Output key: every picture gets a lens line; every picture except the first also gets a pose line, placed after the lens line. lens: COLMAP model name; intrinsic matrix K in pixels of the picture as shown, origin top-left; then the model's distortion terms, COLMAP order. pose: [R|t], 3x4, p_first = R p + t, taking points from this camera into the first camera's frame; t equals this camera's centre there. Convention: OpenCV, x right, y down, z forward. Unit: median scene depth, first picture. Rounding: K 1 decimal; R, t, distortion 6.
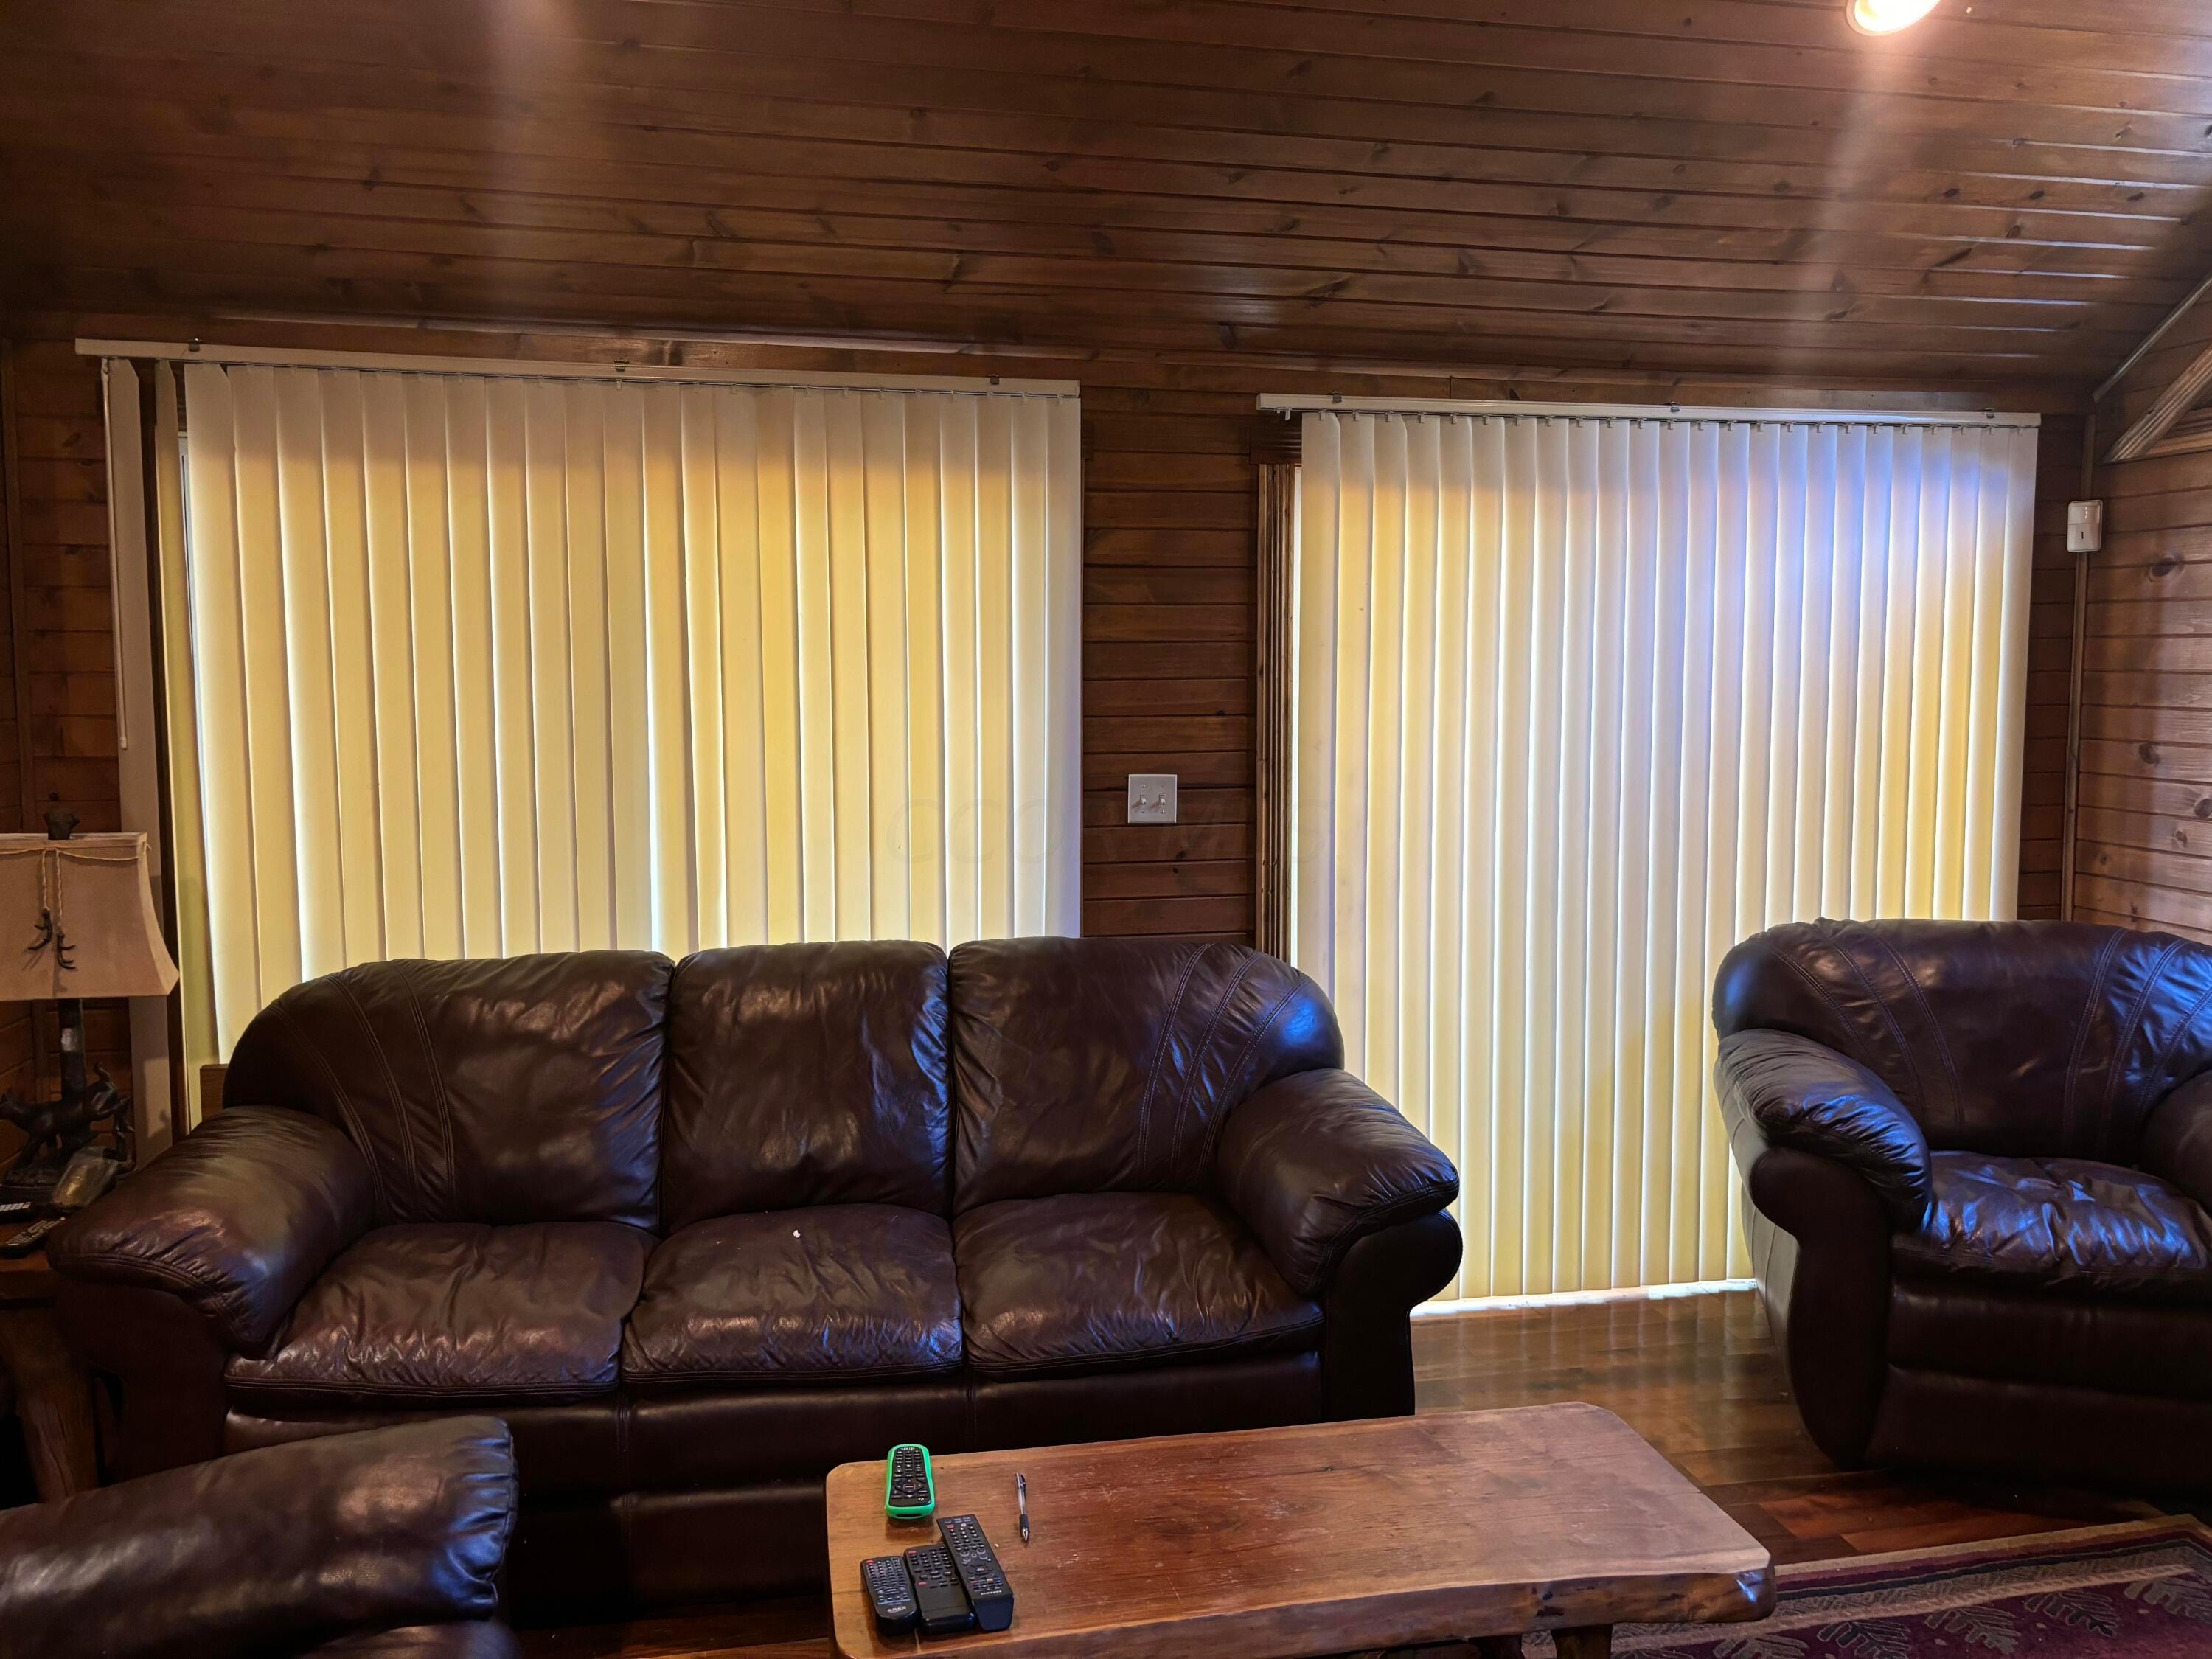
lens RADIAL K [[1668.9, 0, 1123.4], [0, 1668.9, 812.3], [0, 0, 1]] dist [0.049739, -0.054121]
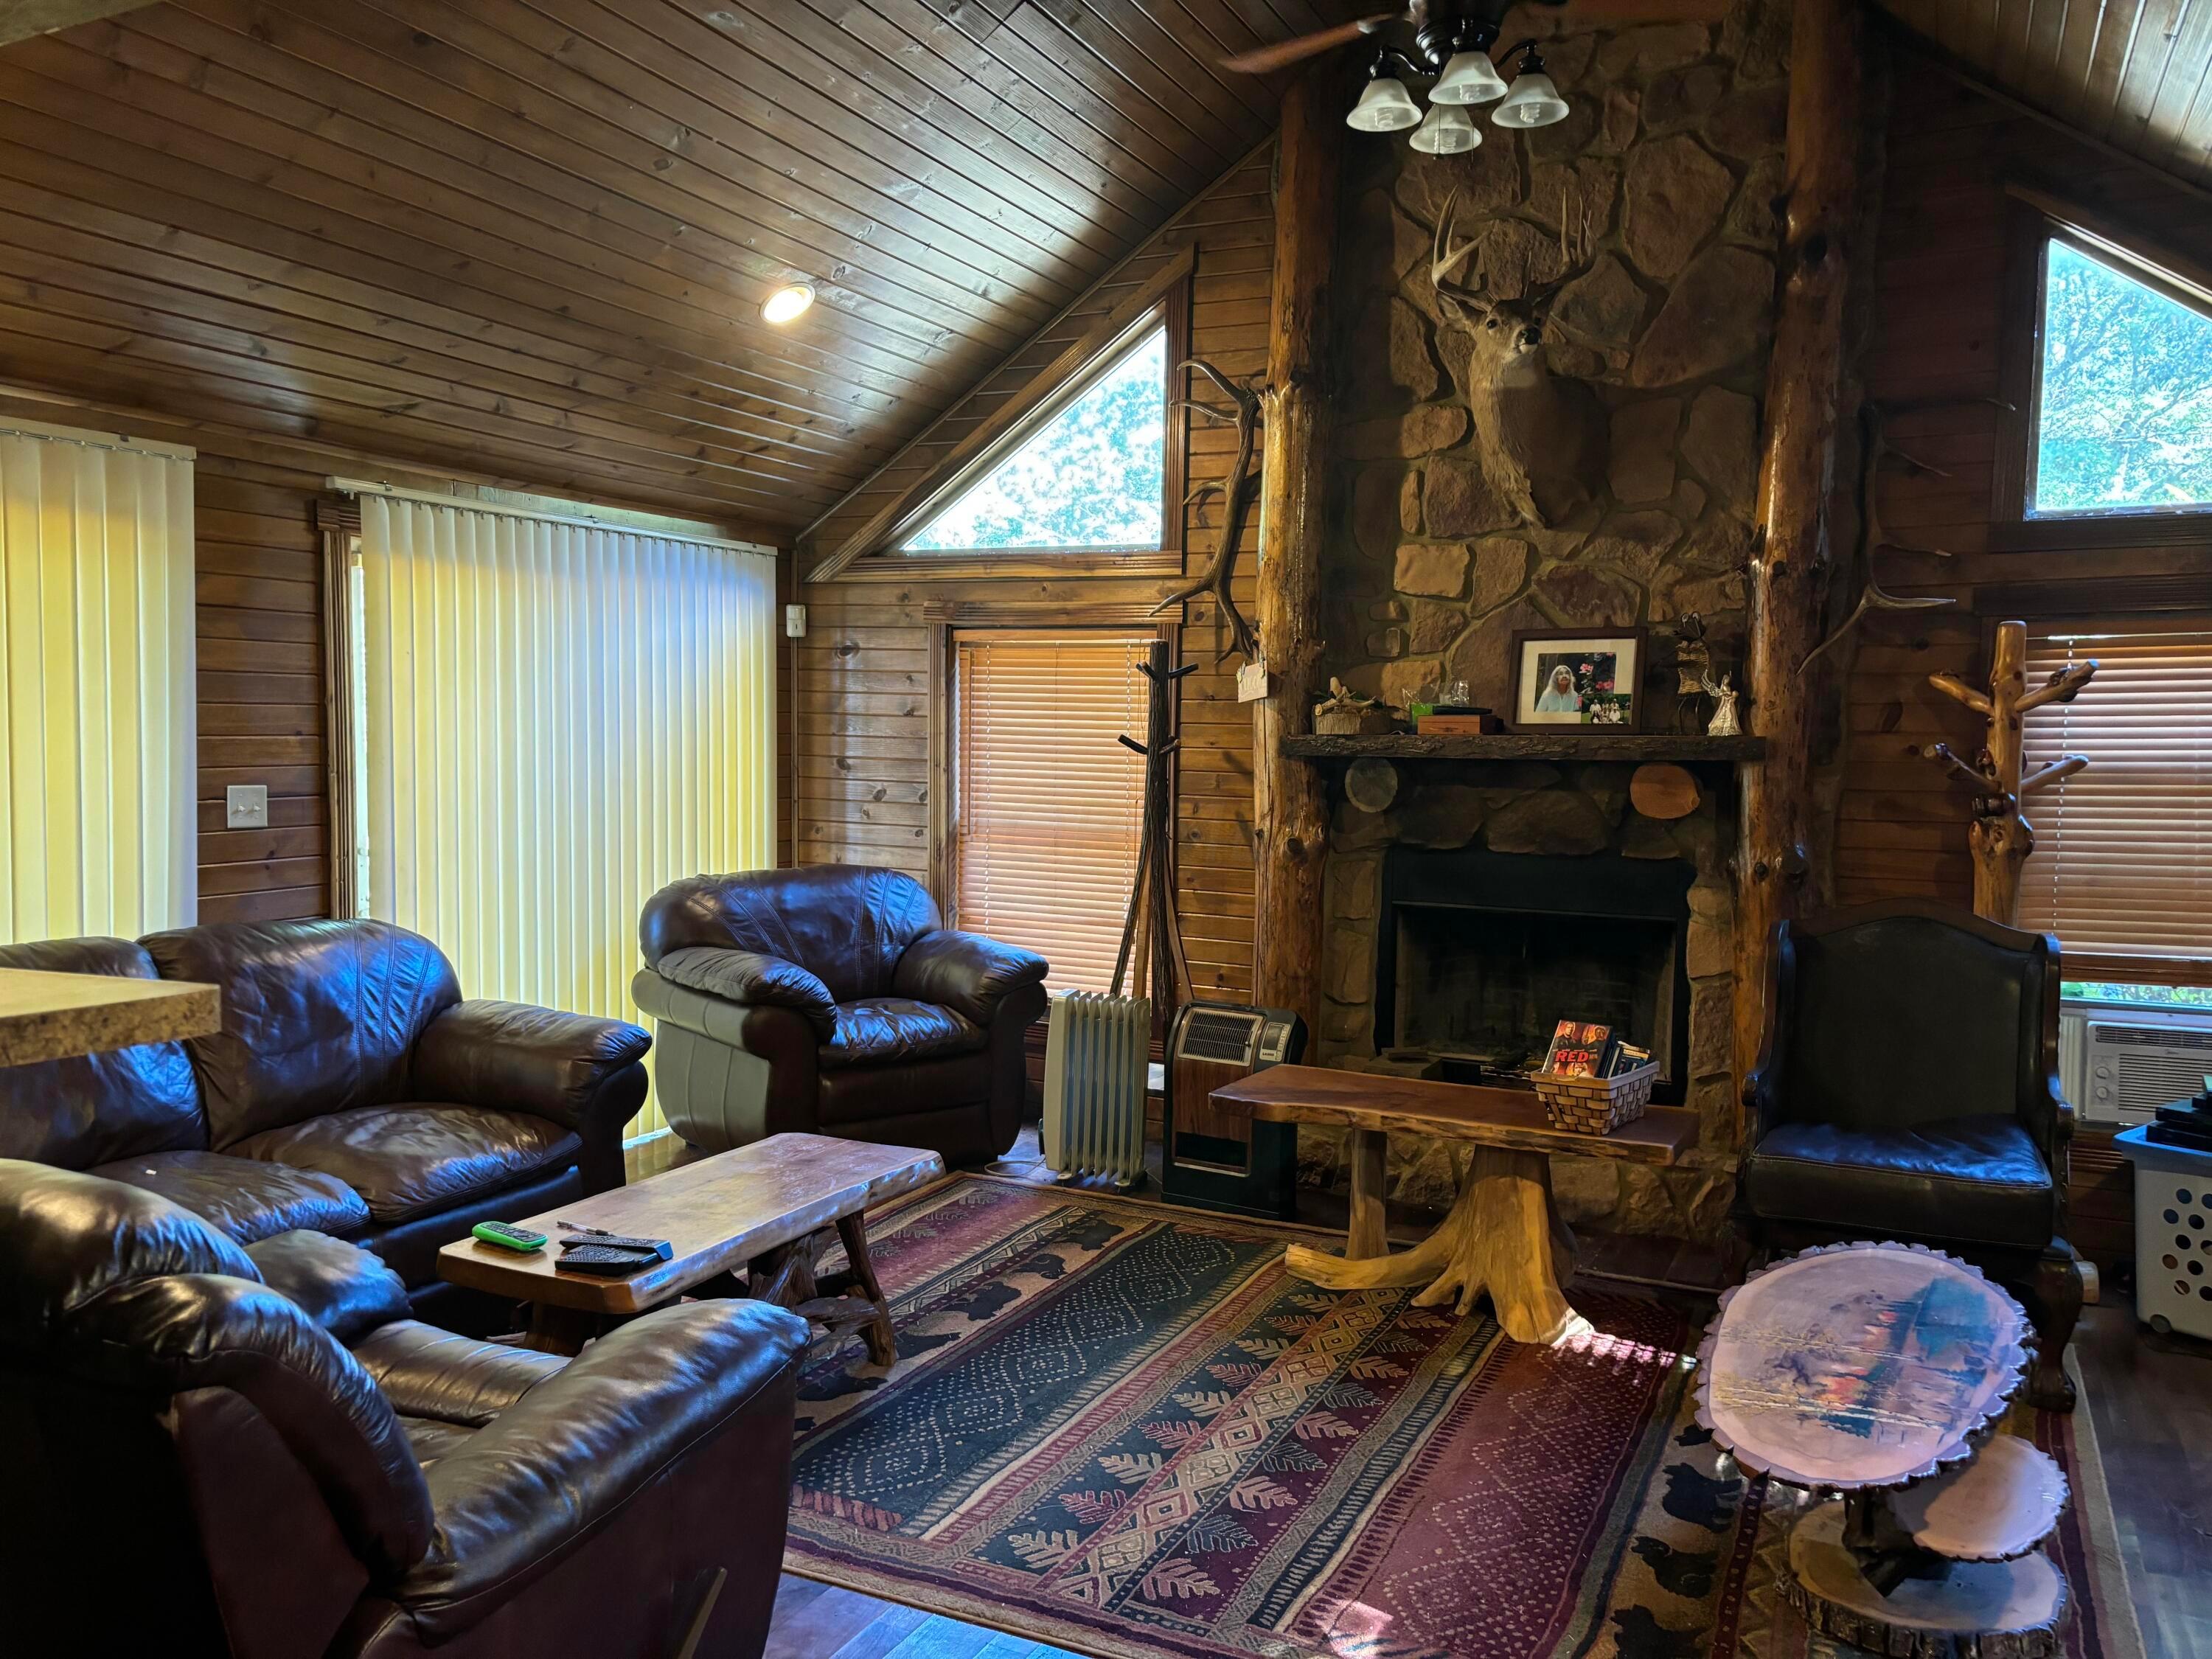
lens RADIAL K [[1668.9, 0, 1107.1], [0, 1668.9, 840.6], [0, 0, 1]] dist [0.049739, -0.054121]
pose [[0.610563, -0.044734, 0.790703, -0.559170], [0.052935, 0.998476, 0.015614, 0.029923], [-0.790197, 0.032322, 0.612000, -0.204609]]
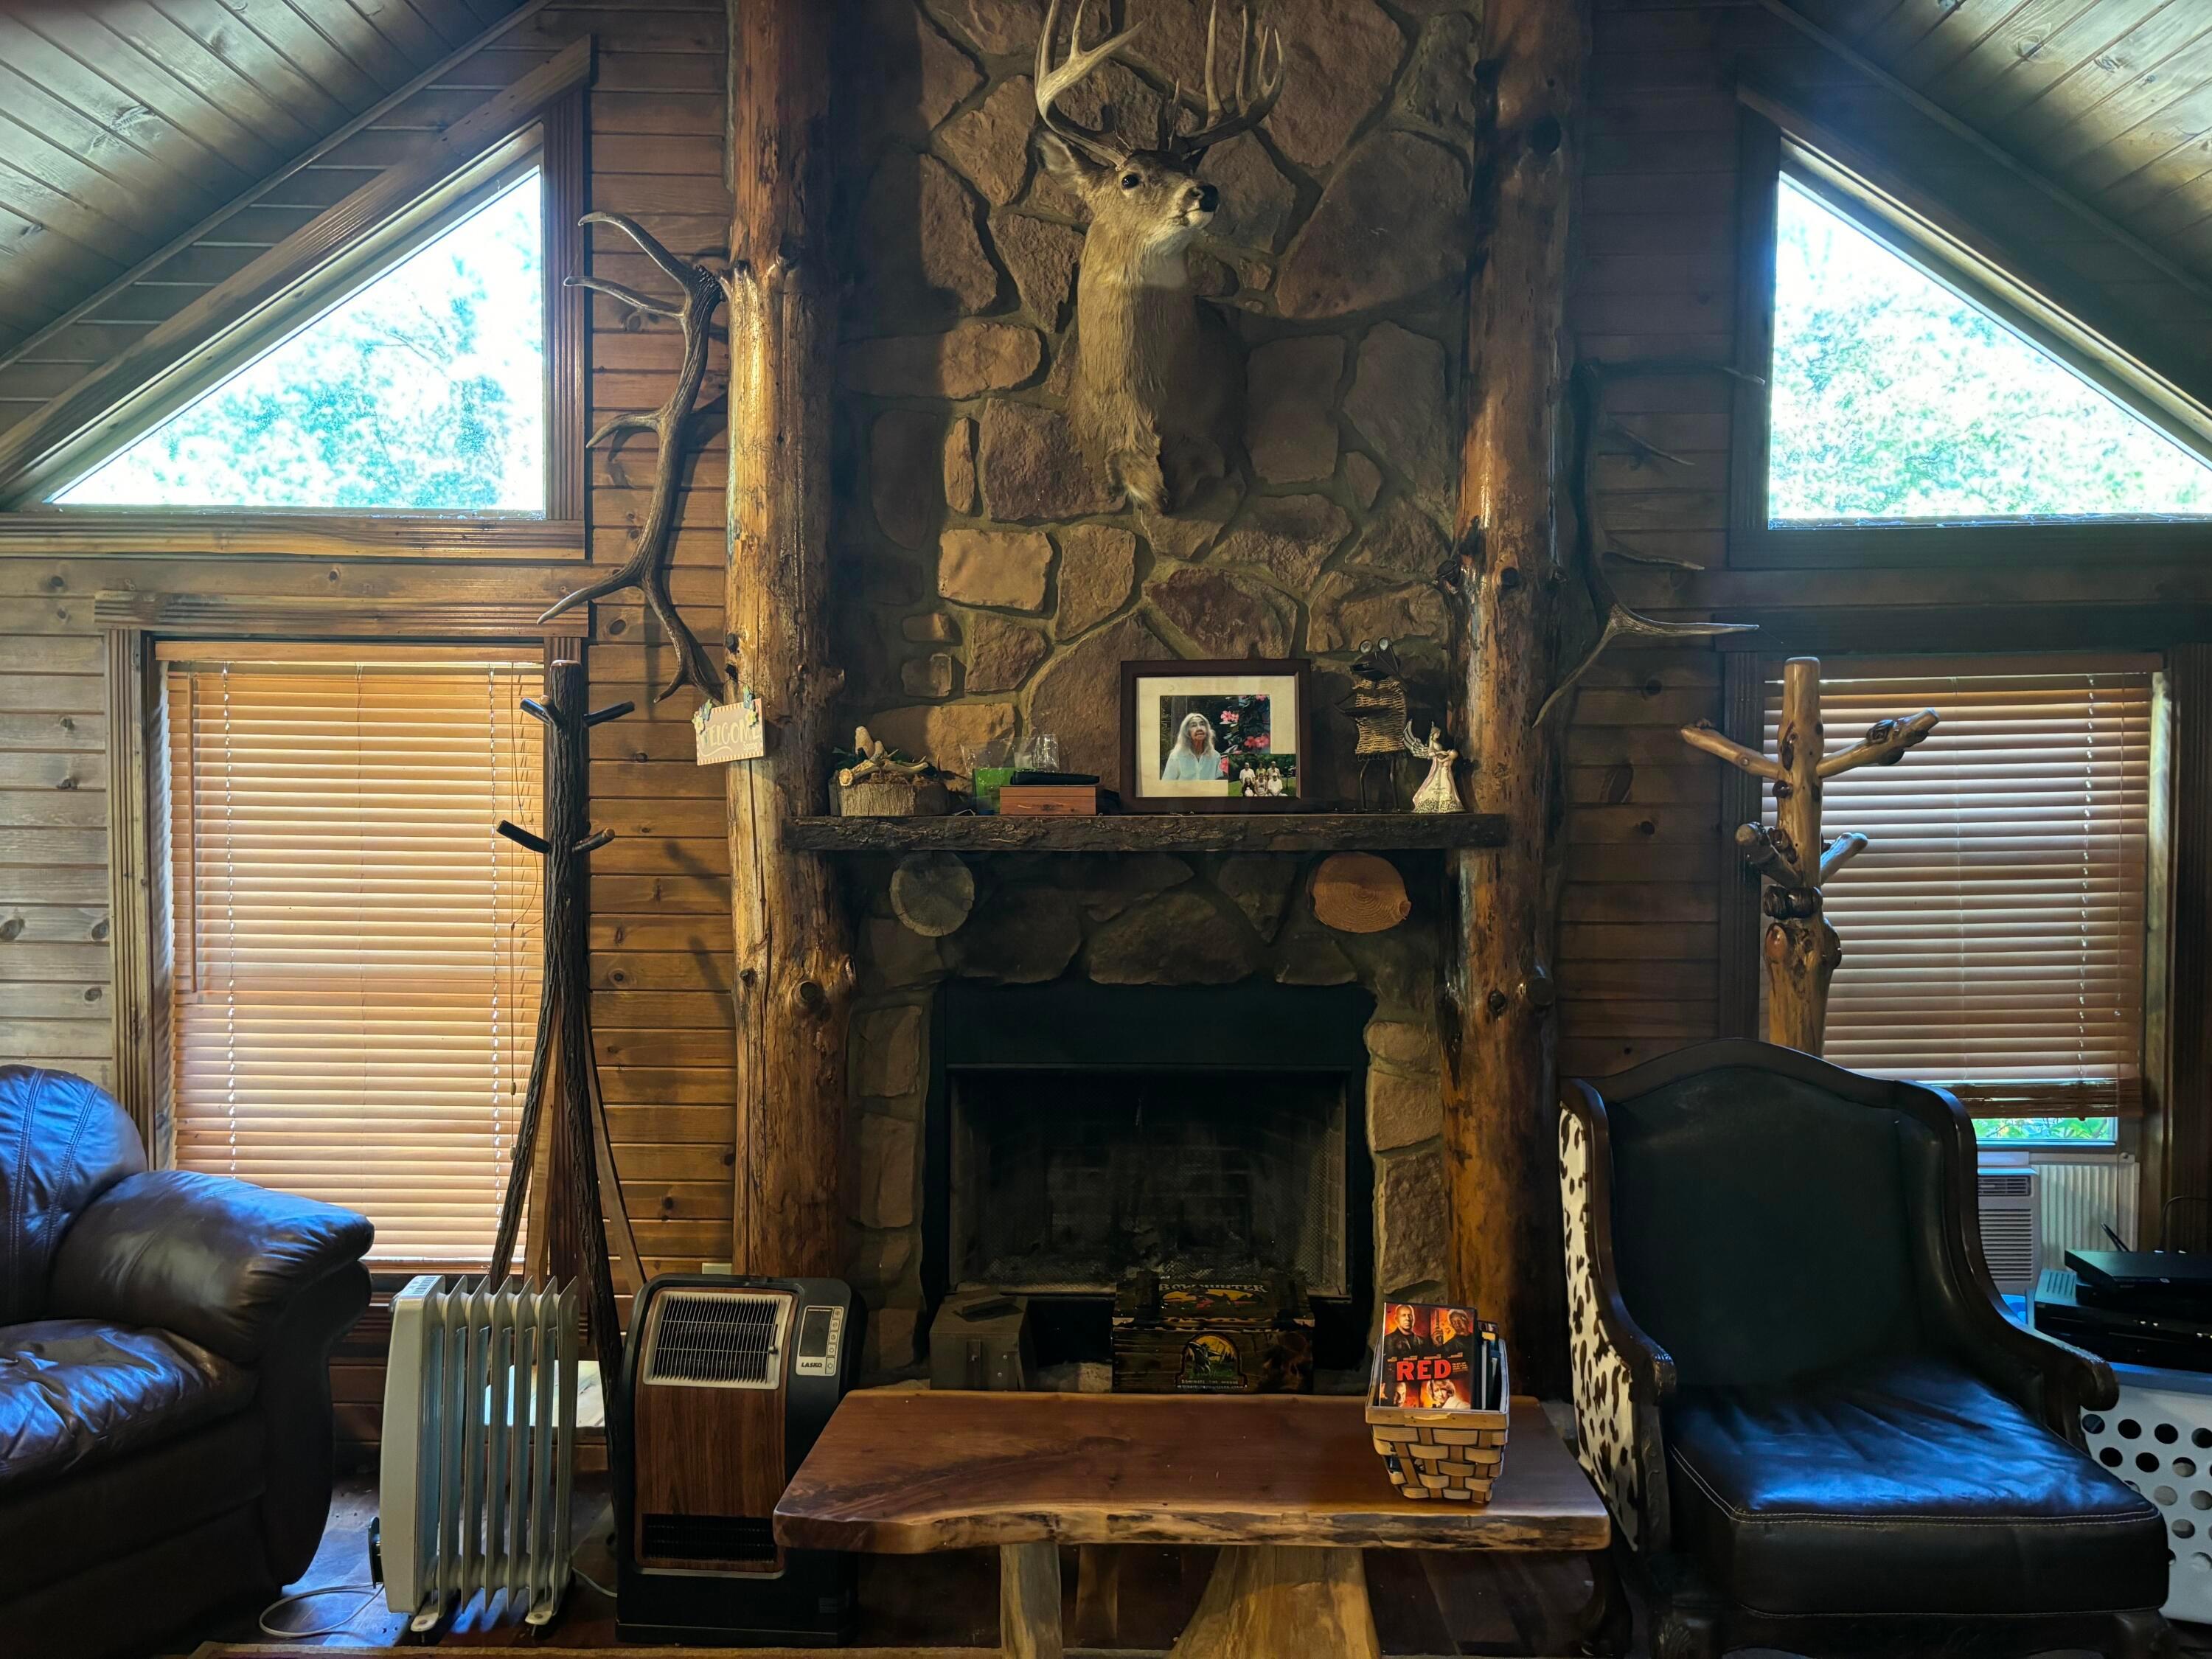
lens RADIAL K [[1668.9, 0, 1105.7], [0, 1668.9, 834.1], [0, 0, 1]] dist [0.049739, -0.054121]
pose [[0.209965, -0.026367, 0.977353, -0.165016], [0.078849, 0.996837, 0.009954, -0.017504], [-0.974524, 0.074974, 0.211380, 0.198666]]
